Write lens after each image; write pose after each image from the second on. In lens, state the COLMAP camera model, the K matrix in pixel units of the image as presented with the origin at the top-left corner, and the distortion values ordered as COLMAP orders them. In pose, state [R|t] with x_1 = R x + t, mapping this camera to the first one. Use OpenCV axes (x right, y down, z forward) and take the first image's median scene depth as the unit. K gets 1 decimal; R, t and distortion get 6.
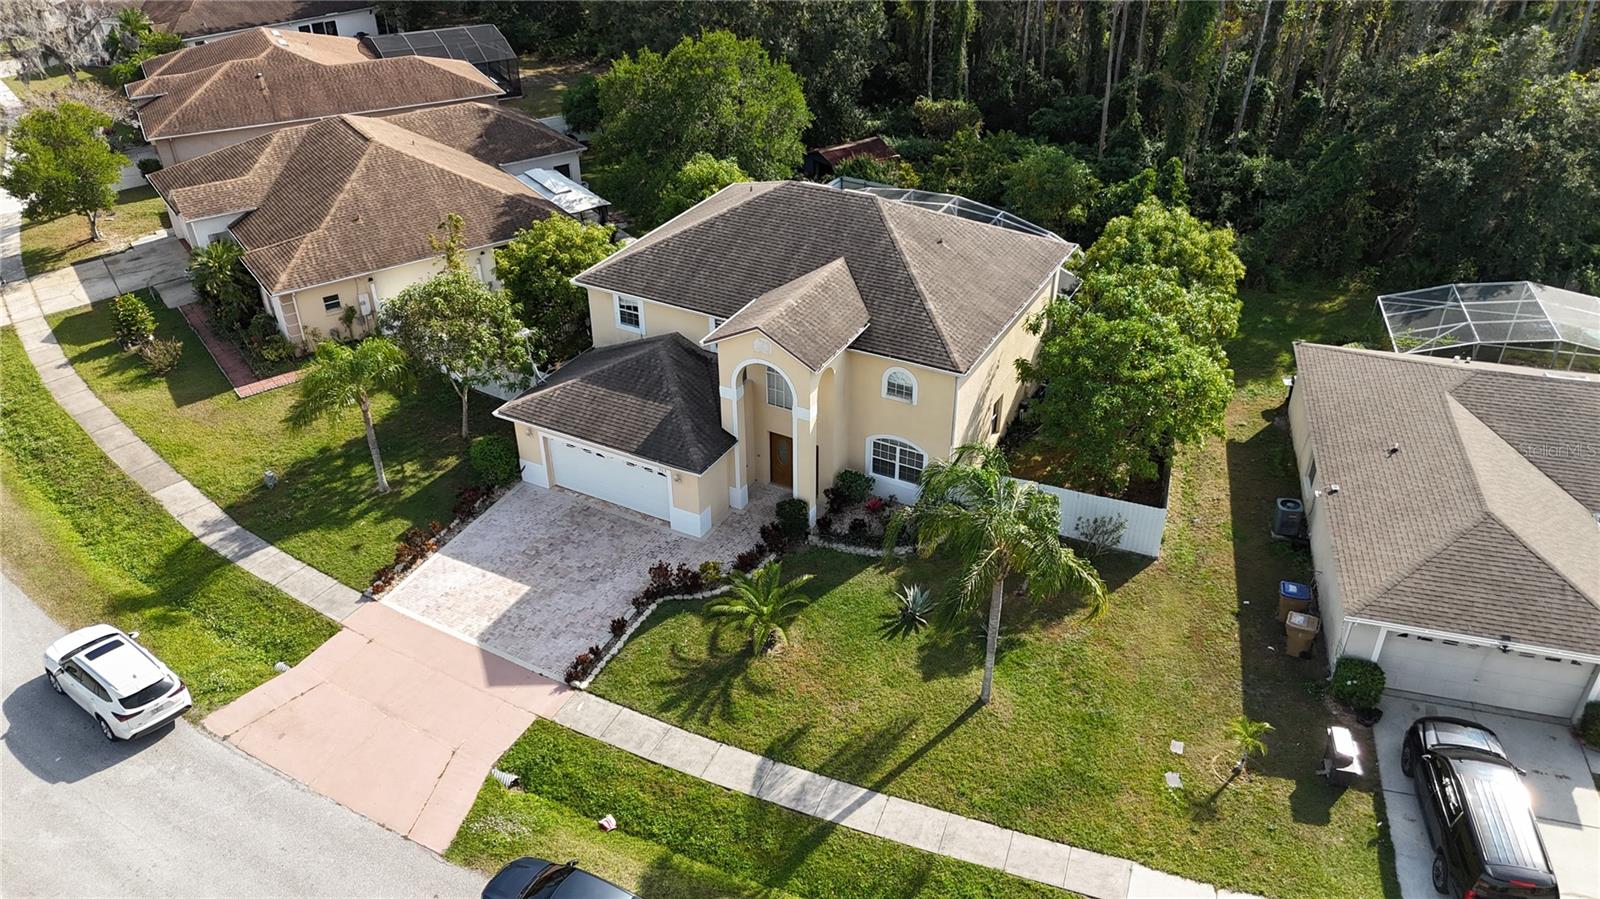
lens RADIAL K [[1185.0, 0, 808.2], [0, 1185.0, 445.9], [0, 0, 1]] dist [0.036396, -0.026516]
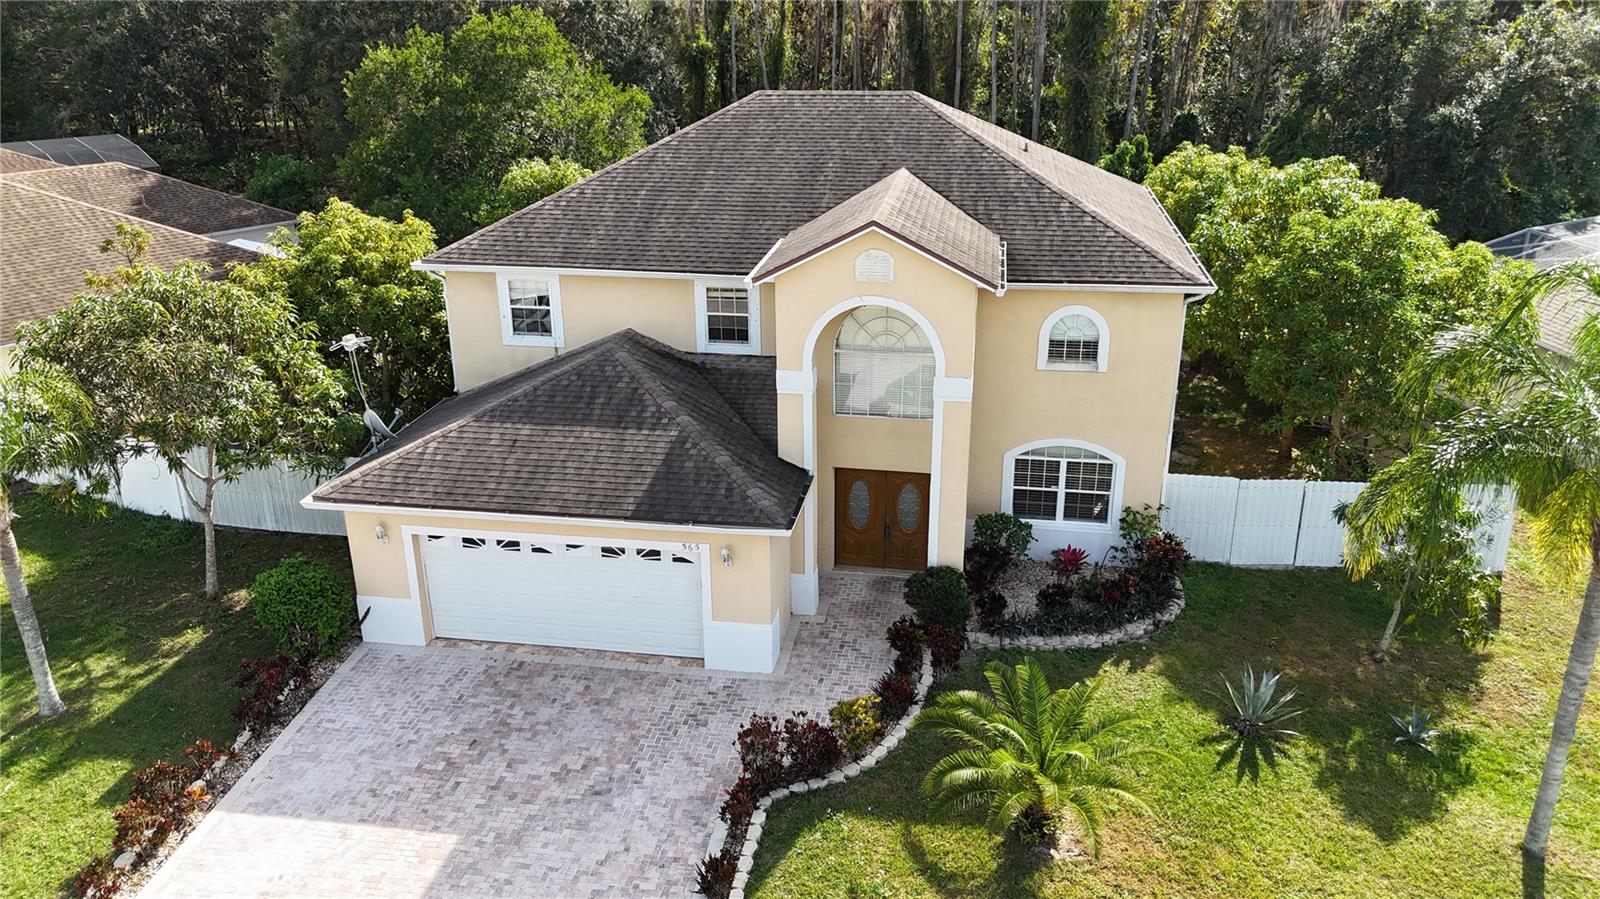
lens RADIAL K [[1185.0, 0, 800.8], [0, 1185.0, 446.7], [0, 0, 1]] dist [0.036396, -0.026516]
pose [[0.948783, -0.118567, 0.292836, -0.213739], [0.173040, 0.970536, -0.167684, 0.069289], [-0.264326, 0.209768, 0.941344, 0.483930]]
